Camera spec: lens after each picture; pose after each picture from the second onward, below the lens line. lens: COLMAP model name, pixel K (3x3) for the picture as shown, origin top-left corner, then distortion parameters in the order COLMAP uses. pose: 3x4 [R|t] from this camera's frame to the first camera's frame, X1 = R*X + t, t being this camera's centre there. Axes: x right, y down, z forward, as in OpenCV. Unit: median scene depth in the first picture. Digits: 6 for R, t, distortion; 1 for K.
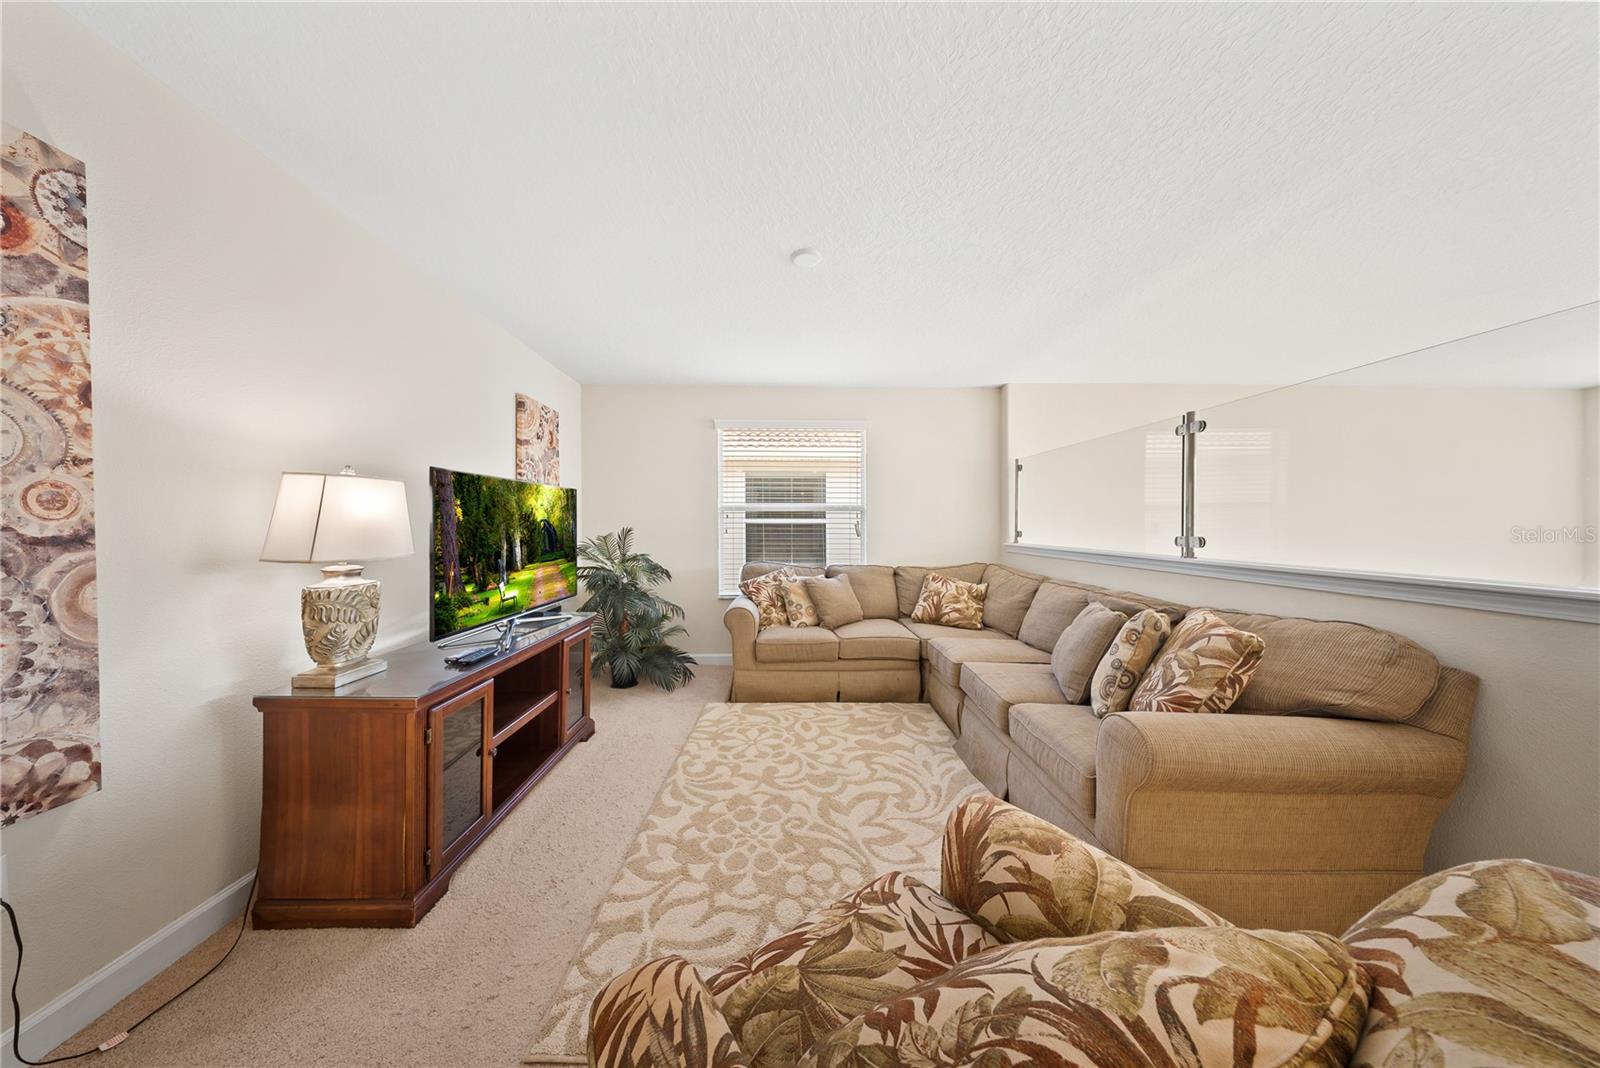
lens RADIAL K [[469.9, 0, 795.9], [0, 469.9, 530.4], [0, 0, 1]] dist [0.001504, -0.000703]
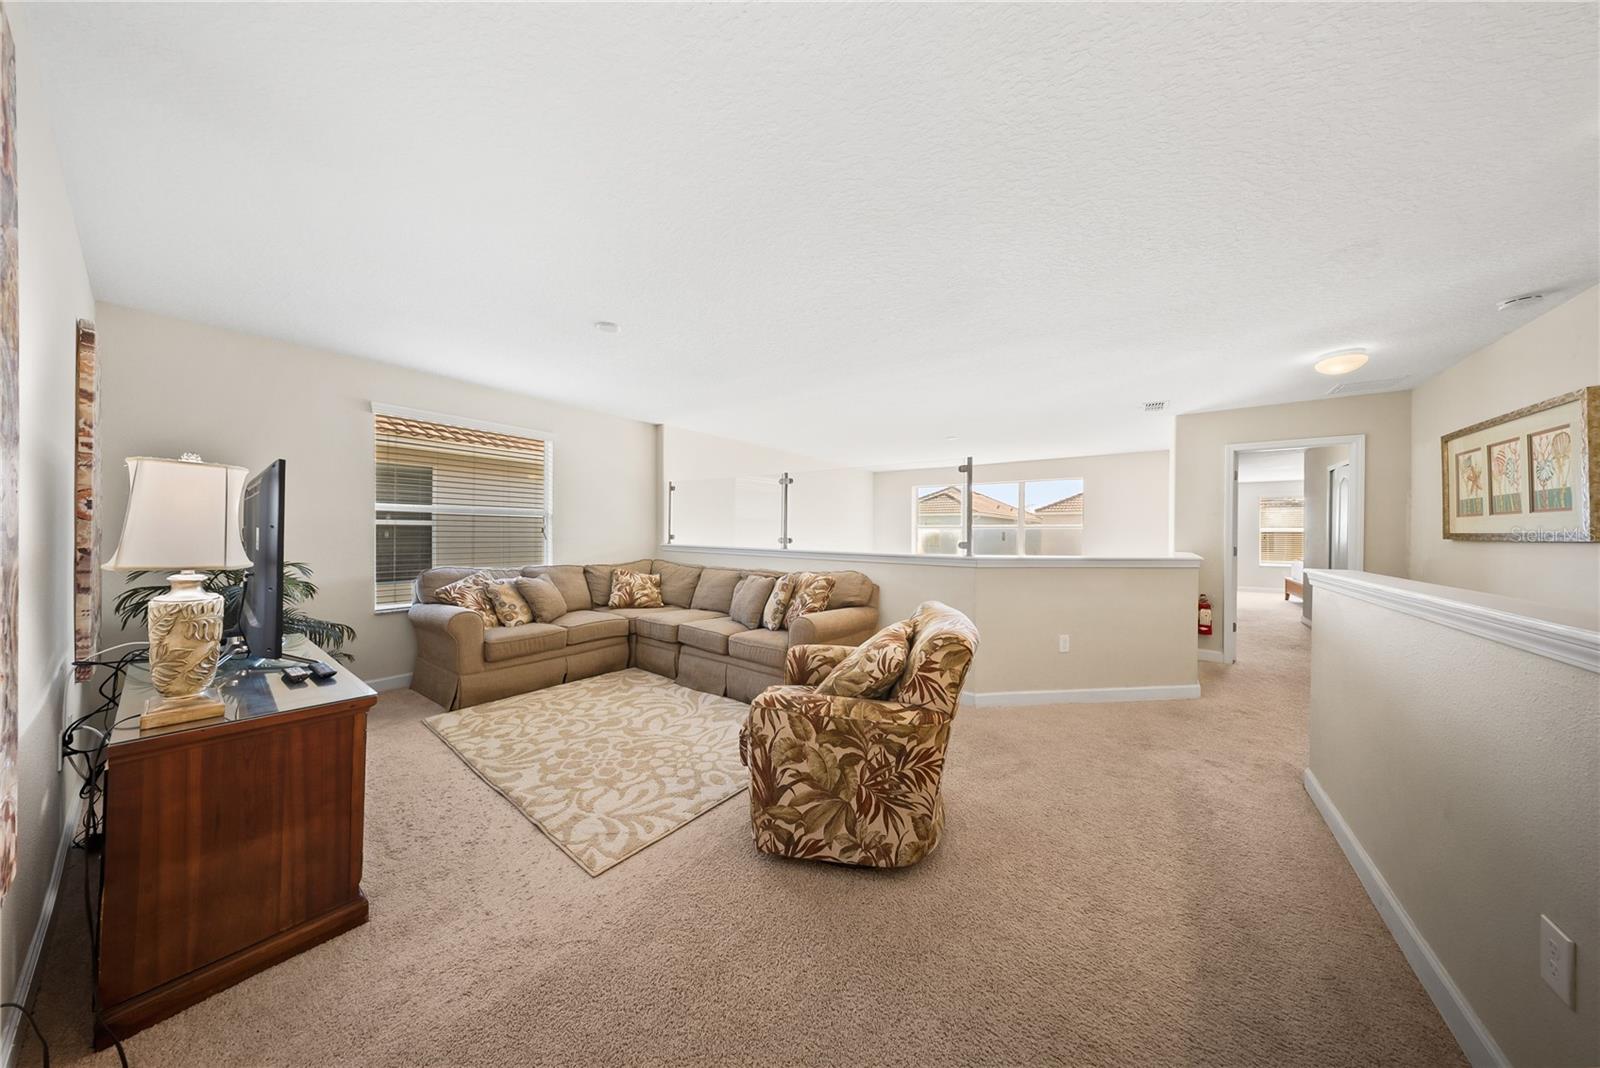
lens RADIAL K [[469.9, 0, 804.5], [0, 469.9, 532.1], [0, 0, 1]] dist [0.001504, -0.000703]
pose [[0.610473, 0.006849, 0.792007, -0.516439], [-0.002406, 0.999974, -0.006792, 0.002380], [-0.792033, 0.002241, 0.610474, -0.184907]]
